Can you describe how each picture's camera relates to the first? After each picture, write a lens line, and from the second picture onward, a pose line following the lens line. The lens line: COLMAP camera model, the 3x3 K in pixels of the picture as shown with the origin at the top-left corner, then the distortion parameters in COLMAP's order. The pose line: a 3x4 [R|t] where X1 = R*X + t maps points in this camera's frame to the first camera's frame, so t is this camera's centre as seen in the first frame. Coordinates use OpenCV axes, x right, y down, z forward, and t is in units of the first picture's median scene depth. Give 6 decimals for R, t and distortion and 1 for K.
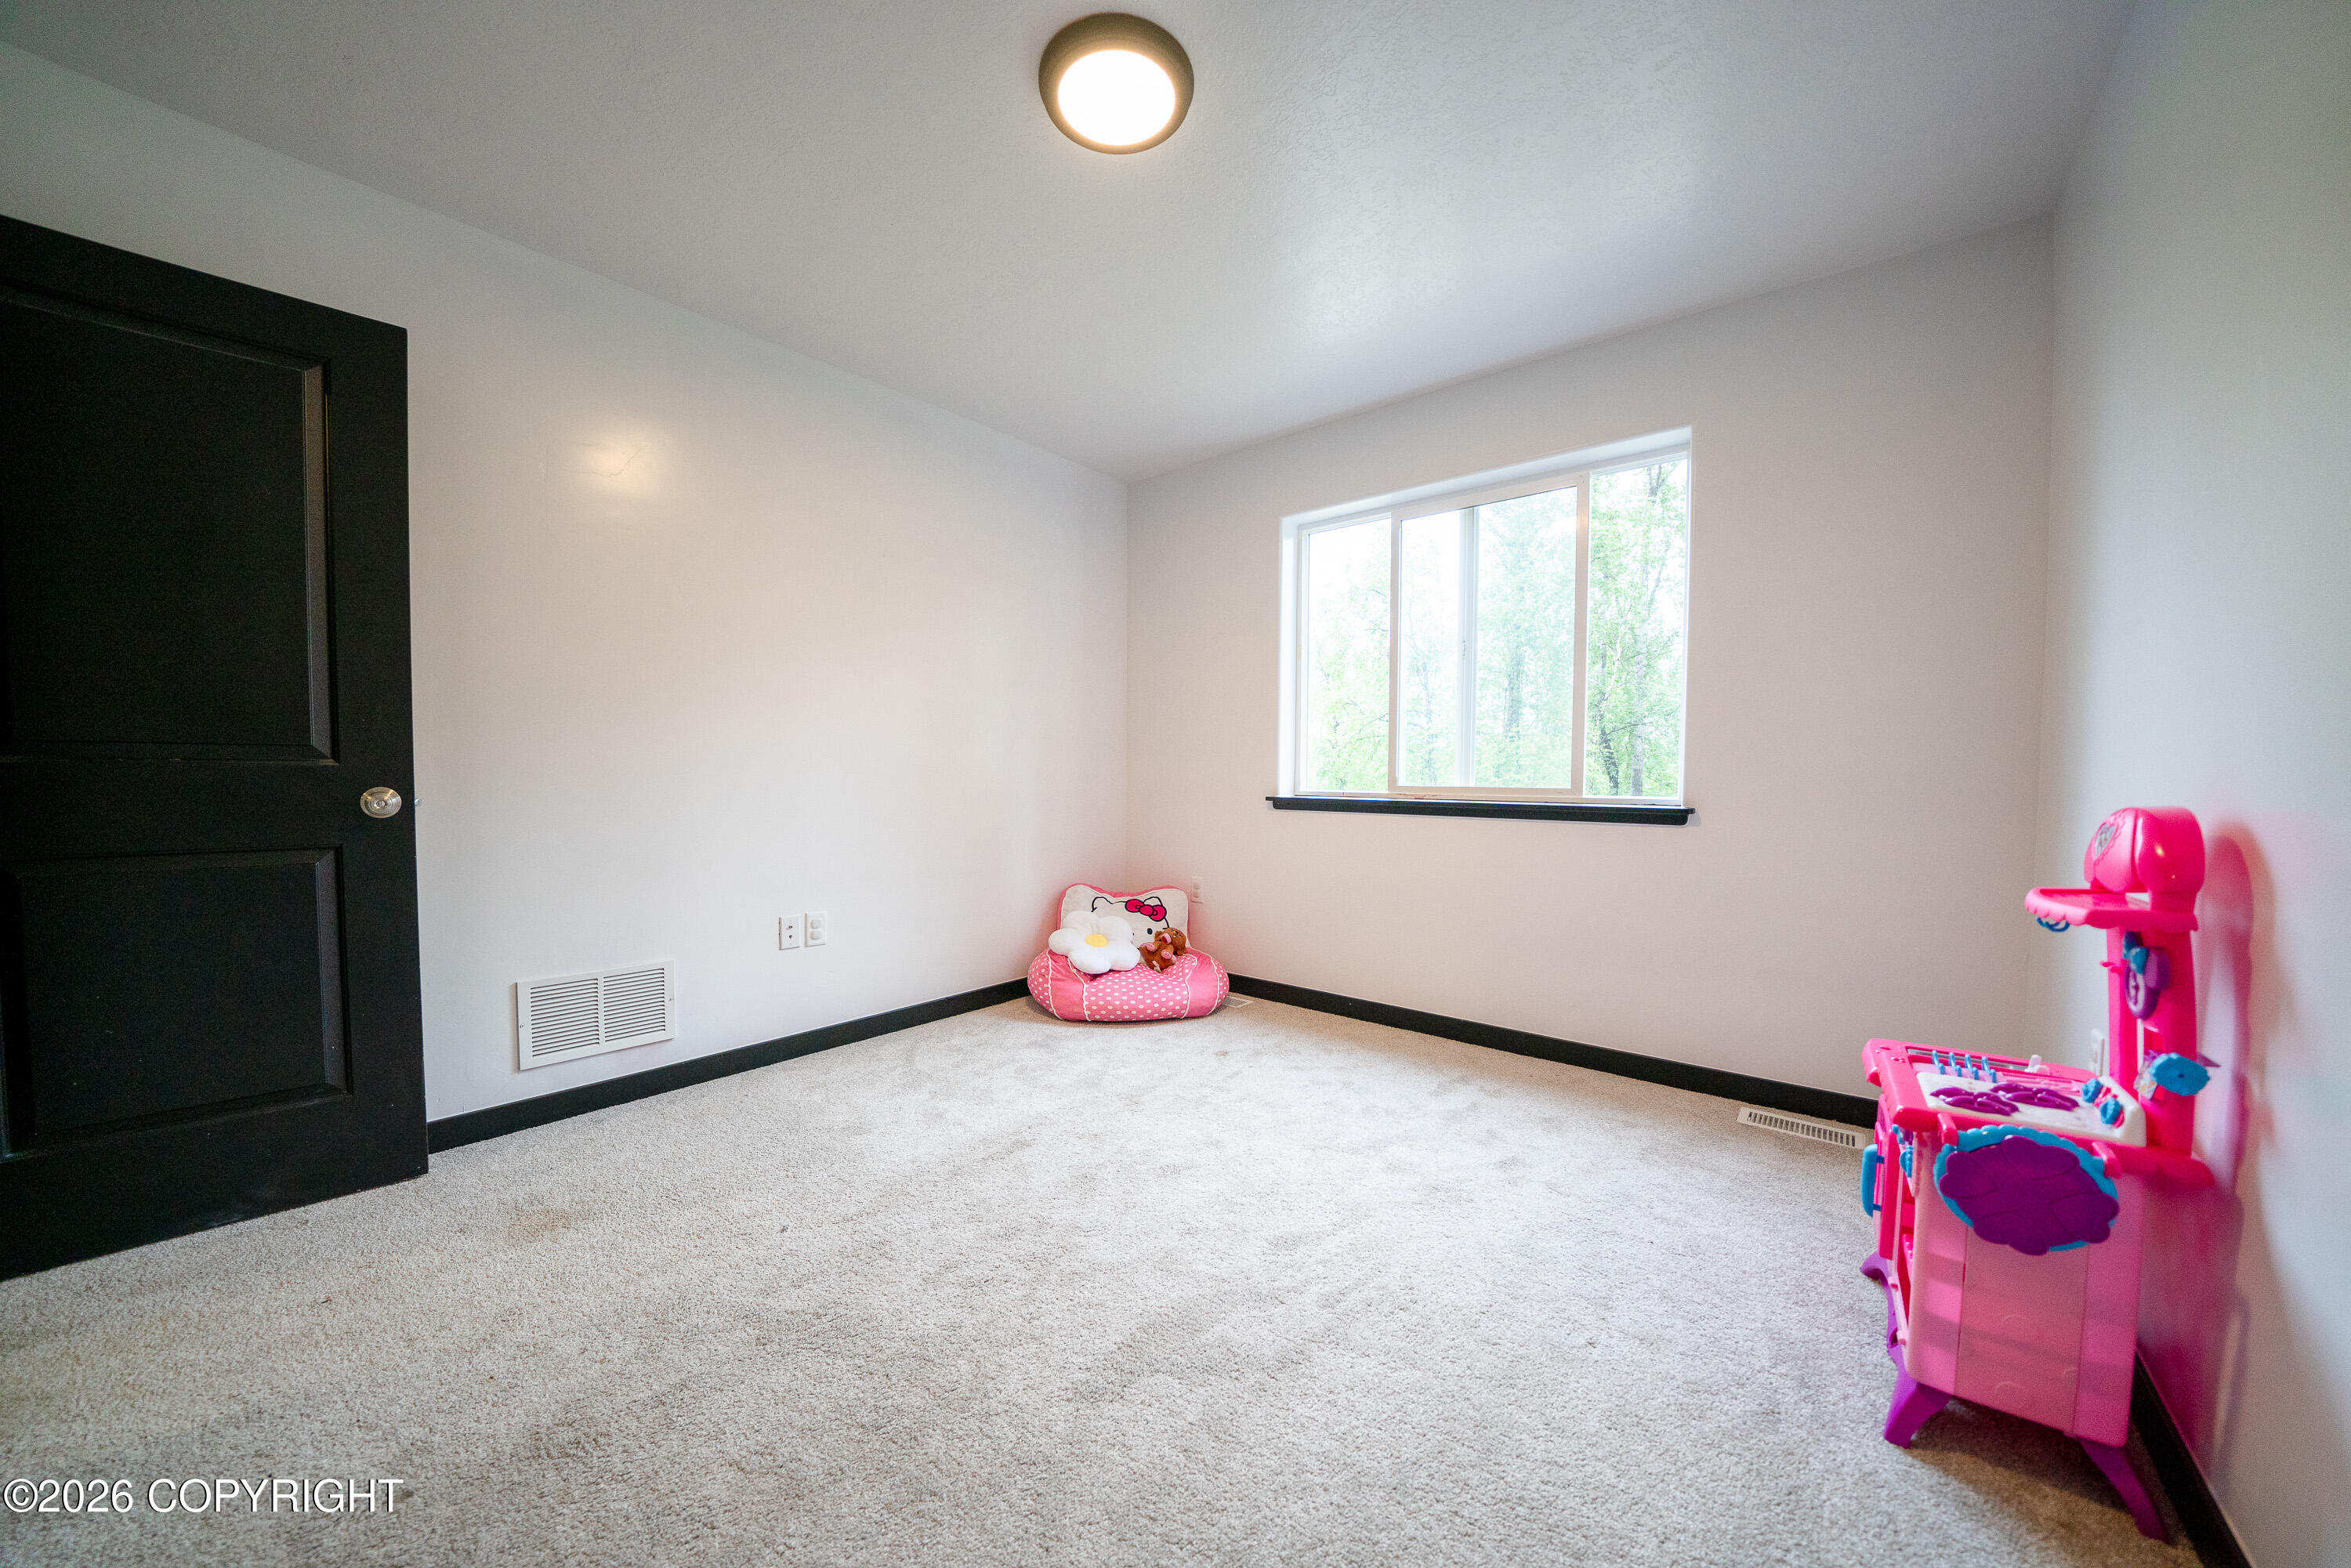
lens RADIAL K [[806.7, 0, 1165.2], [0, 806.7, 794.3], [0, 0, 1]] dist [-0.013766, -0.000180]
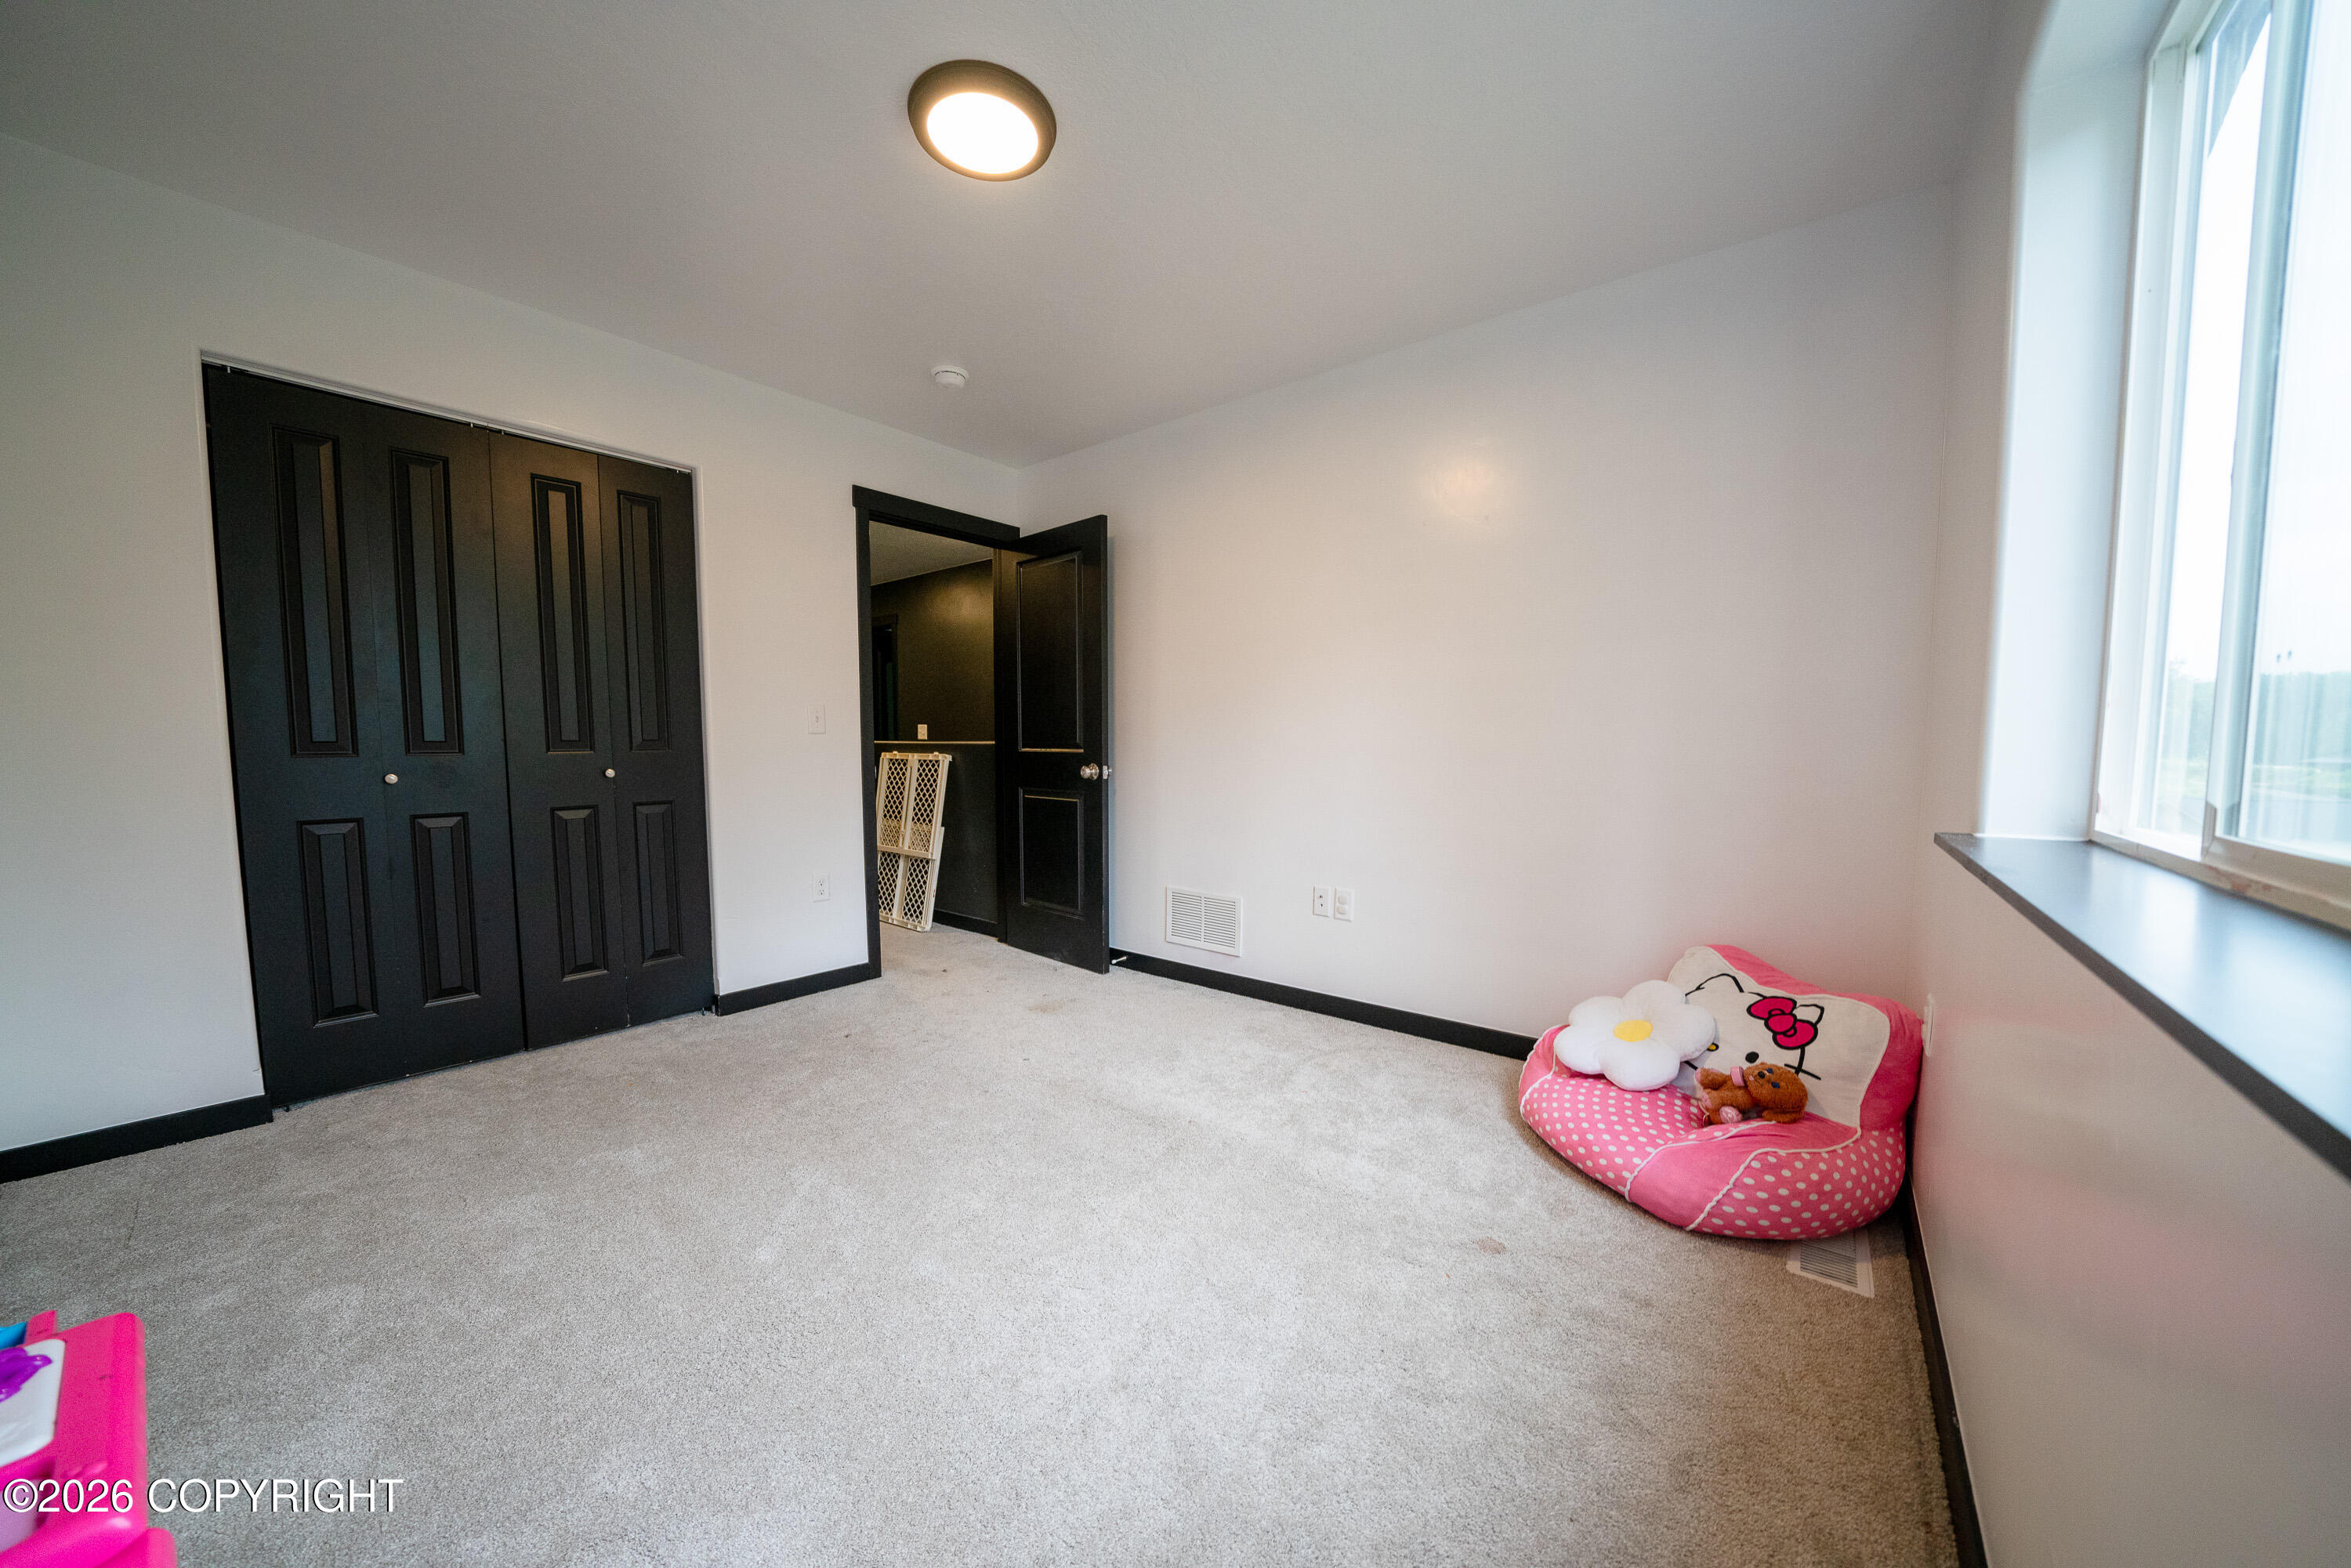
lens RADIAL K [[806.7, 0, 1167.6], [0, 806.7, 788.0], [0, 0, 1]] dist [-0.013766, -0.000180]
pose [[0.044650, 0.057516, -0.997346, 0.649630], [-0.028615, 0.998005, 0.056273, -0.043217], [0.998593, 0.026027, 0.046207, 0.751792]]
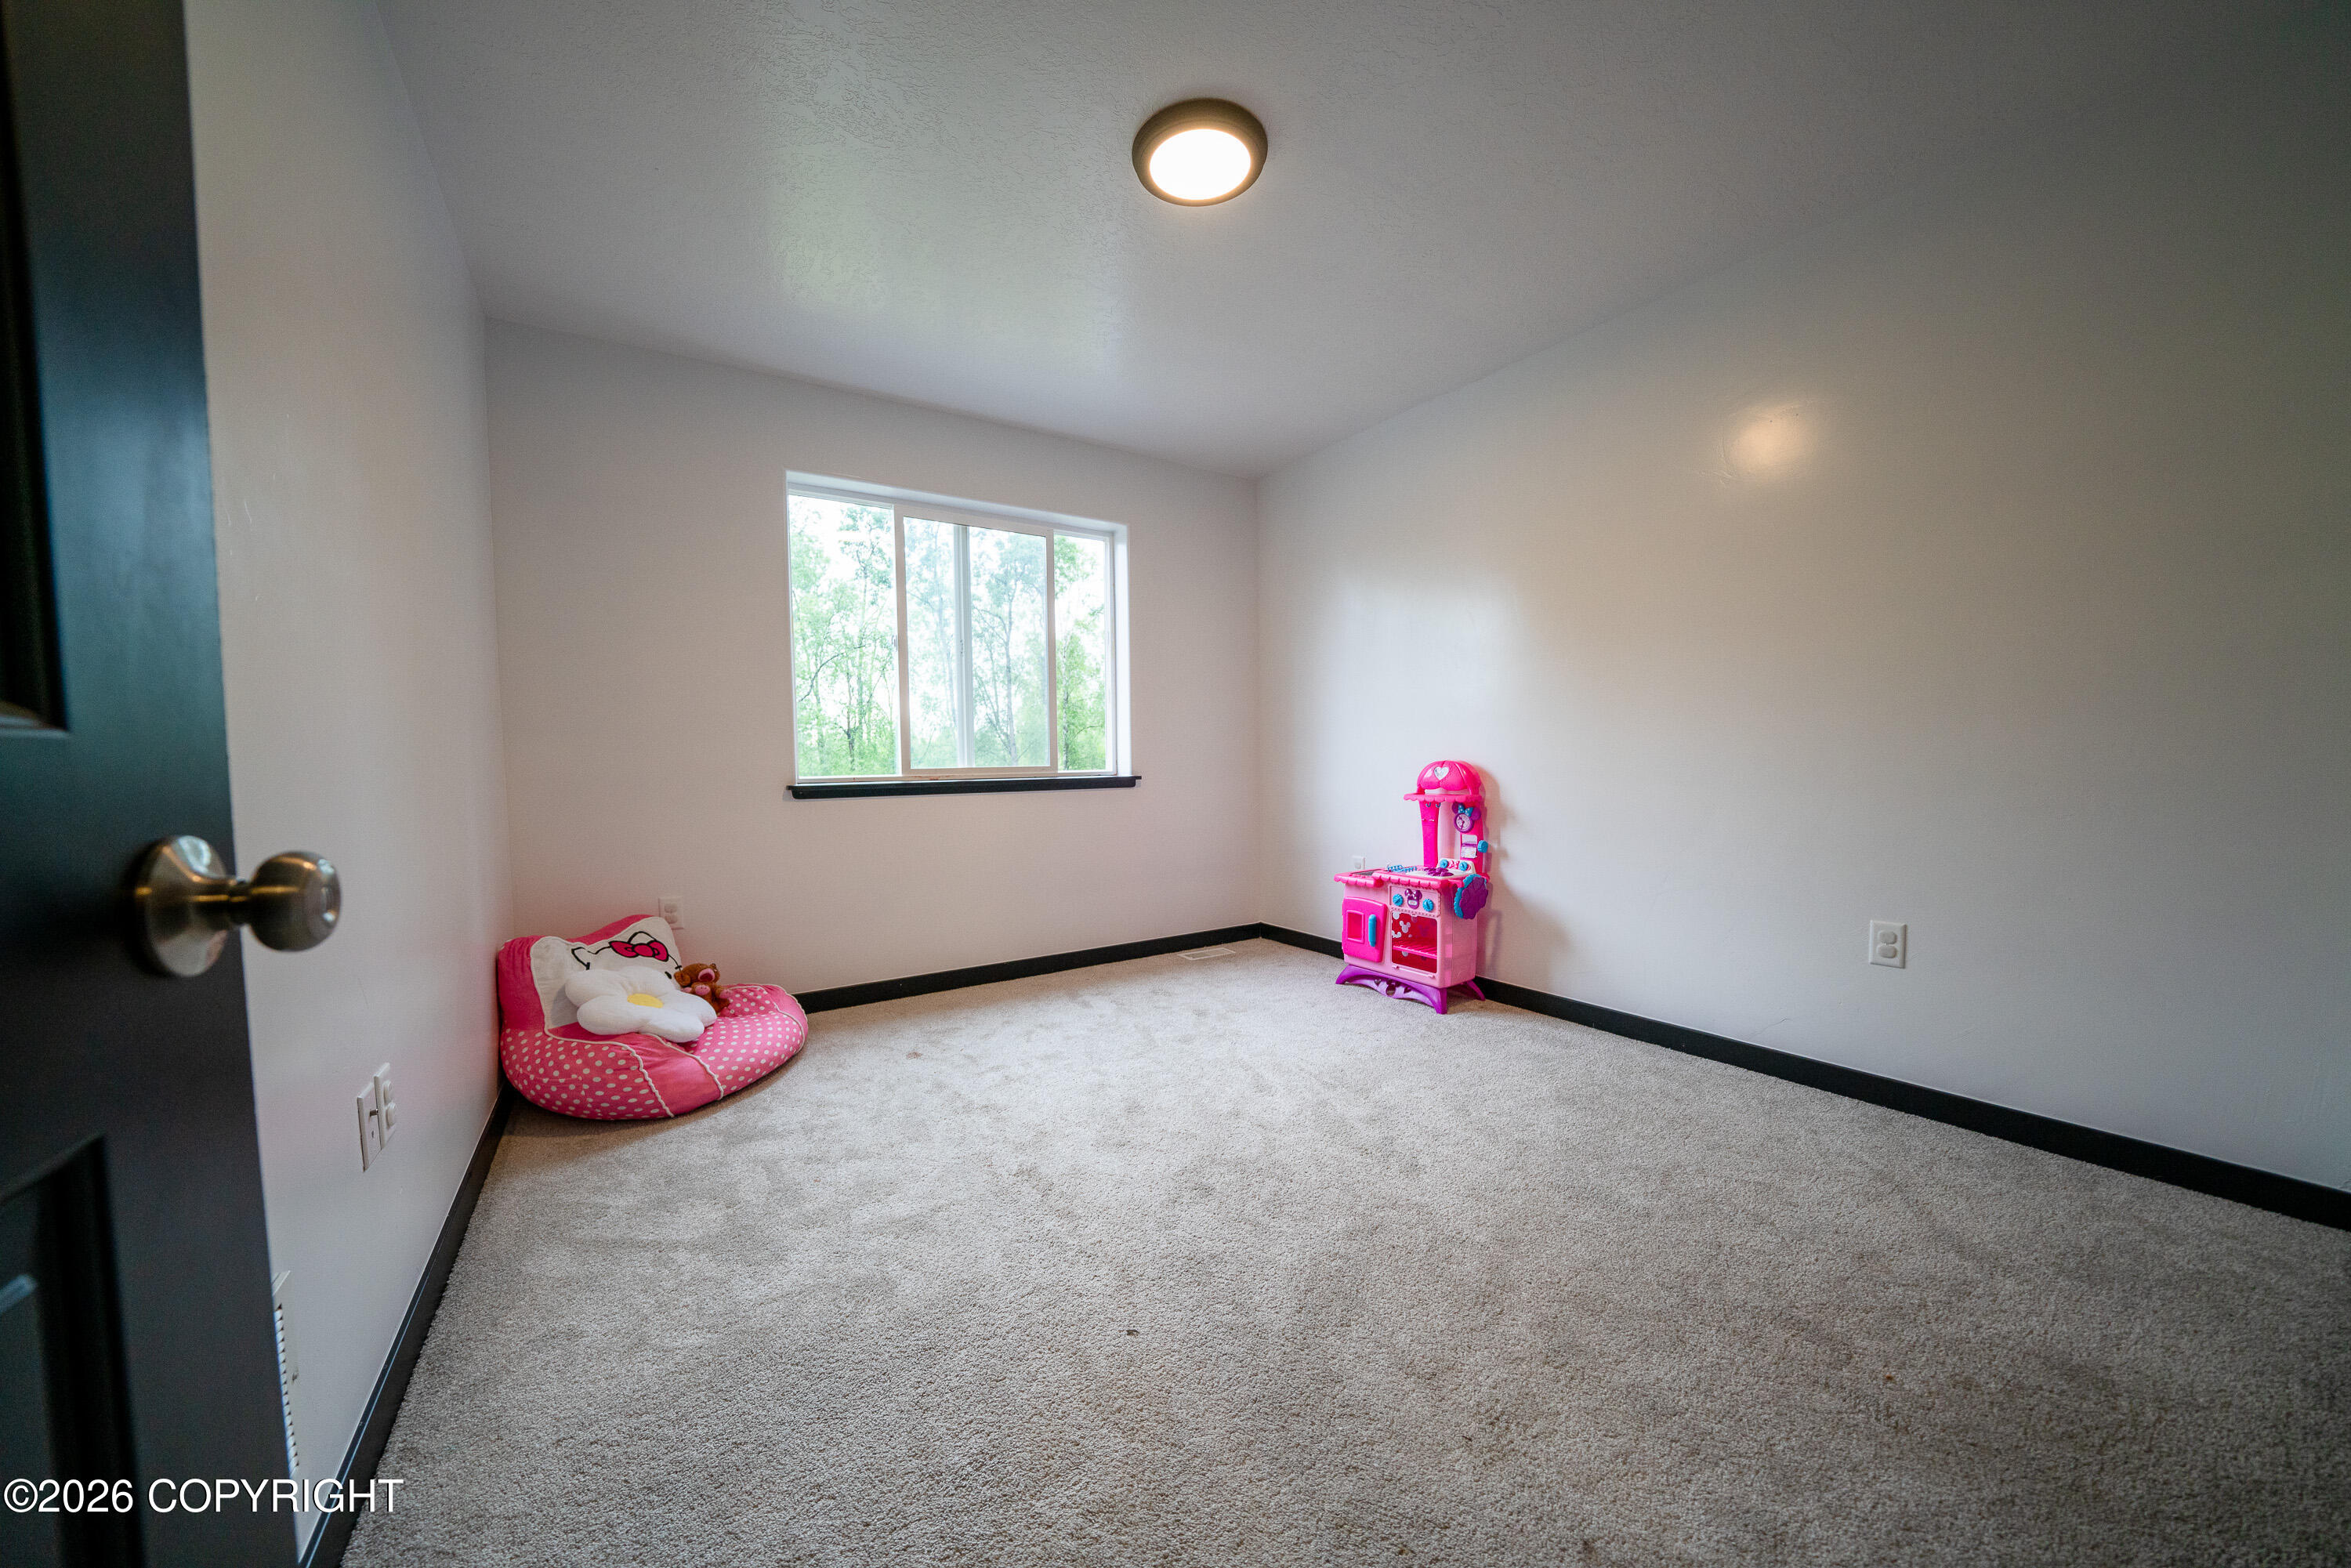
lens RADIAL K [[806.7, 0, 1158.7], [0, 806.7, 793.3], [0, 0, 1]] dist [-0.013766, -0.000180]
pose [[0.302966, -0.051841, 0.951590, -0.745975], [0.039616, 0.998341, 0.041775, -0.011896], [-0.952178, 0.025042, 0.304517, 0.449303]]
